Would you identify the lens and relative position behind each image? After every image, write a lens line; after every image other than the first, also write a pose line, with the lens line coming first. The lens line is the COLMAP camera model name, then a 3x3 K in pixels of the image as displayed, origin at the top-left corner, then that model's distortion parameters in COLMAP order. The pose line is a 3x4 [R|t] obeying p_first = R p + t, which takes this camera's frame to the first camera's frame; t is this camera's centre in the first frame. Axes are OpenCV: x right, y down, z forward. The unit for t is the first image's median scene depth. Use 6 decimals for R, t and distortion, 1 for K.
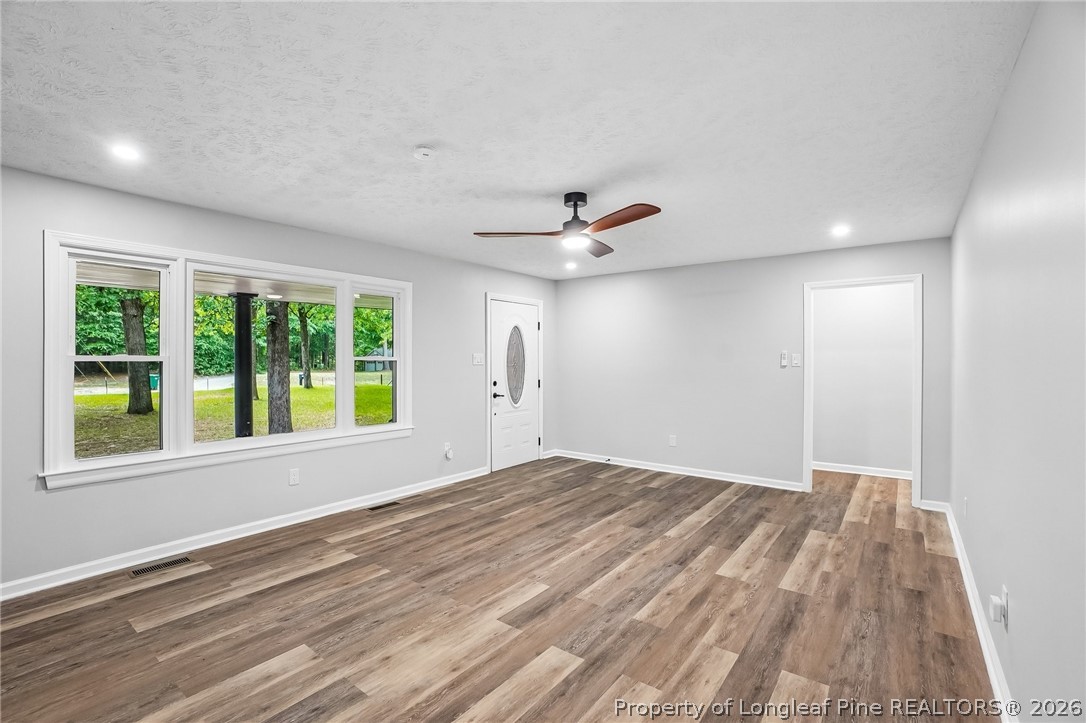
lens RADIAL K [[486.9, 0, 533.8], [0, 486.9, 360.3], [0, 0, 1]] dist [-0.066176, 0.025312]
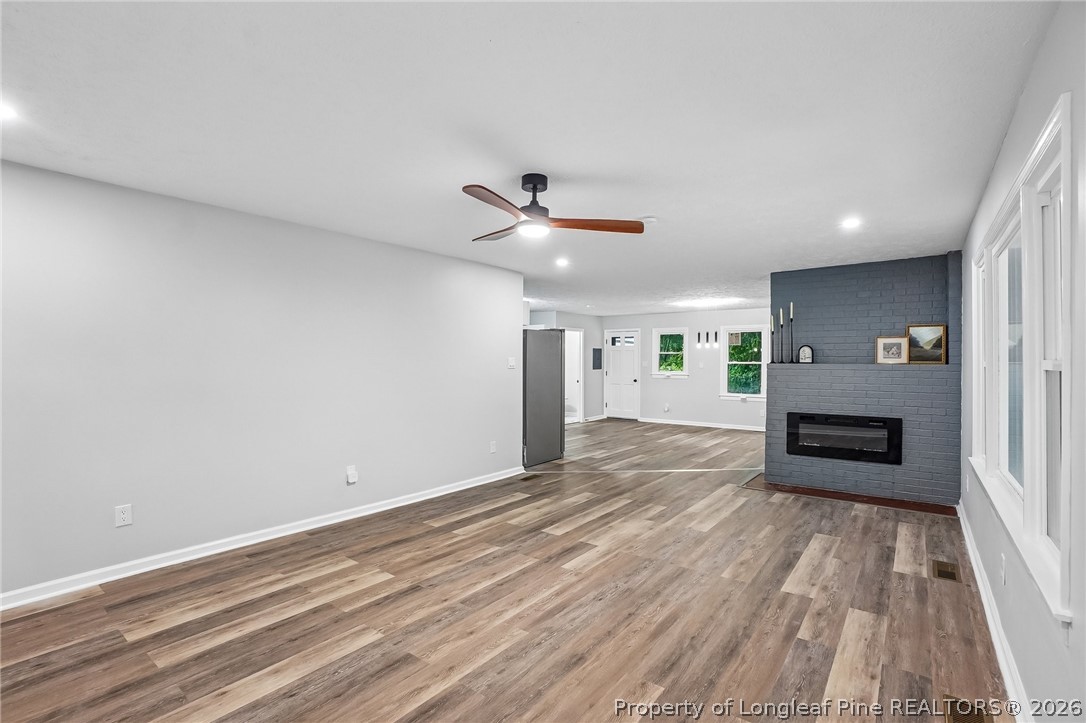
lens RADIAL K [[504.5, 0, 538.7], [0, 504.5, 361.0], [0, 0, 1]] dist [-0.070325, 0.026494]
pose [[-0.999957, -0.005816, 0.007245, 0.067808], [-0.005782, 0.999972, 0.004721, -0.009139], [-0.007272, 0.004679, -0.999963, 1.852995]]
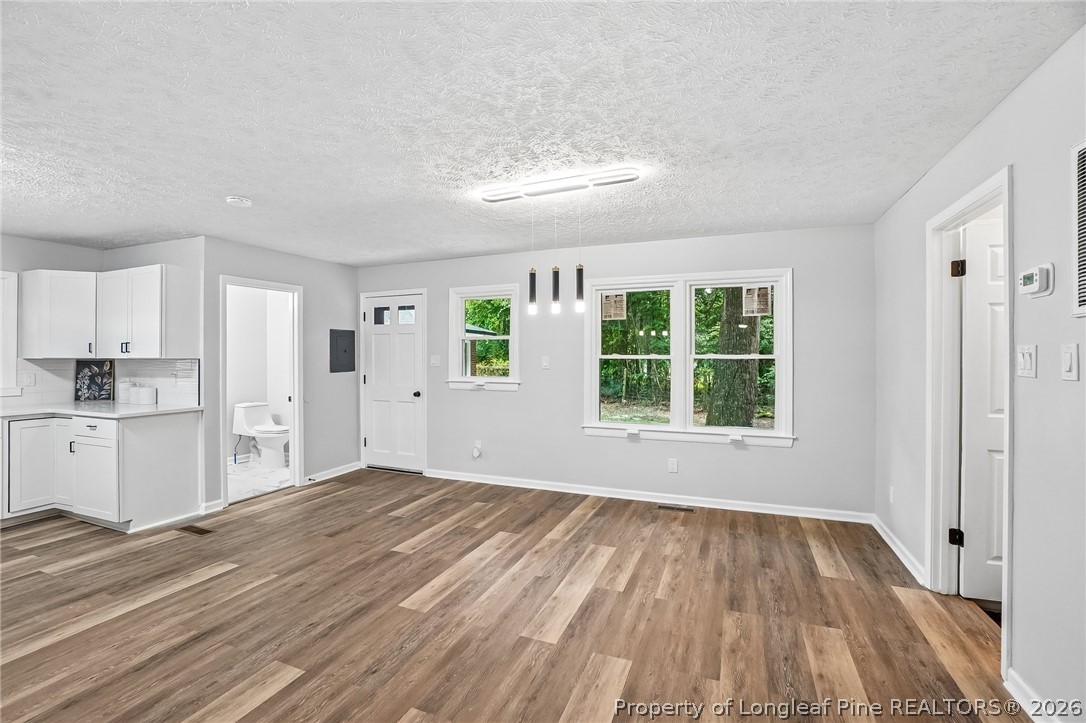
lens RADIAL K [[490.6, 0, 528.1], [0, 490.6, 354.7], [0, 0, 1]] dist [-0.063194, 0.024292]
pose [[-0.967815, -0.001624, -0.251658, -0.502269], [-0.002155, 0.999996, 0.001832, -0.000141], [0.251654, 0.002315, -0.967814, 0.137000]]
